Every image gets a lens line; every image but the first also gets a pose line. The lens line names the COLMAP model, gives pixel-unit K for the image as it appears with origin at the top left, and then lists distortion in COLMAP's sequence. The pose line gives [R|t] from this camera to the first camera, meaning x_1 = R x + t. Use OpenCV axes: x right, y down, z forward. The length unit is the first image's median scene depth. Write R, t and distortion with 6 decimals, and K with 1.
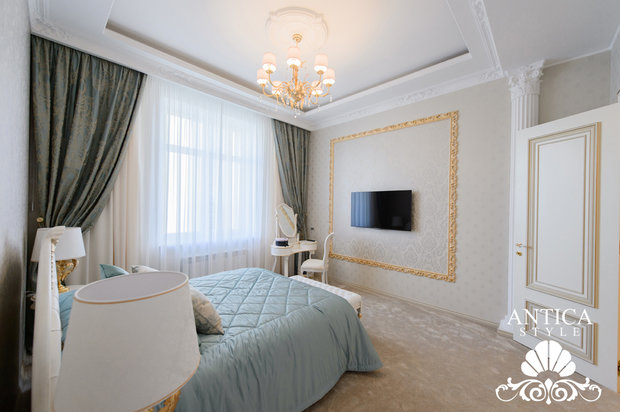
lens RADIAL K [[237.6, 0, 313.2], [0, 237.6, 202.9], [0, 0, 1]] dist [-0.000012, -0.000609]
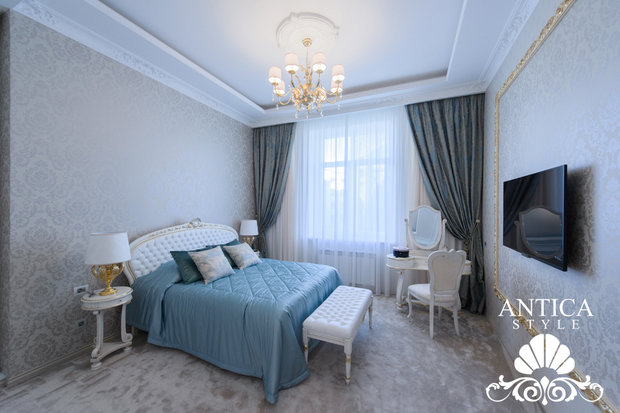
lens RADIAL K [[247.9, 0, 312.3], [0, 247.9, 208.7], [0, 0, 1]] dist [0.002392, -0.000433]
pose [[0.322211, -0.011458, -0.946598, 0.609691], [0.006913, 0.999929, -0.009751, 0.020716], [0.946643, -0.003402, 0.322267, 0.437761]]
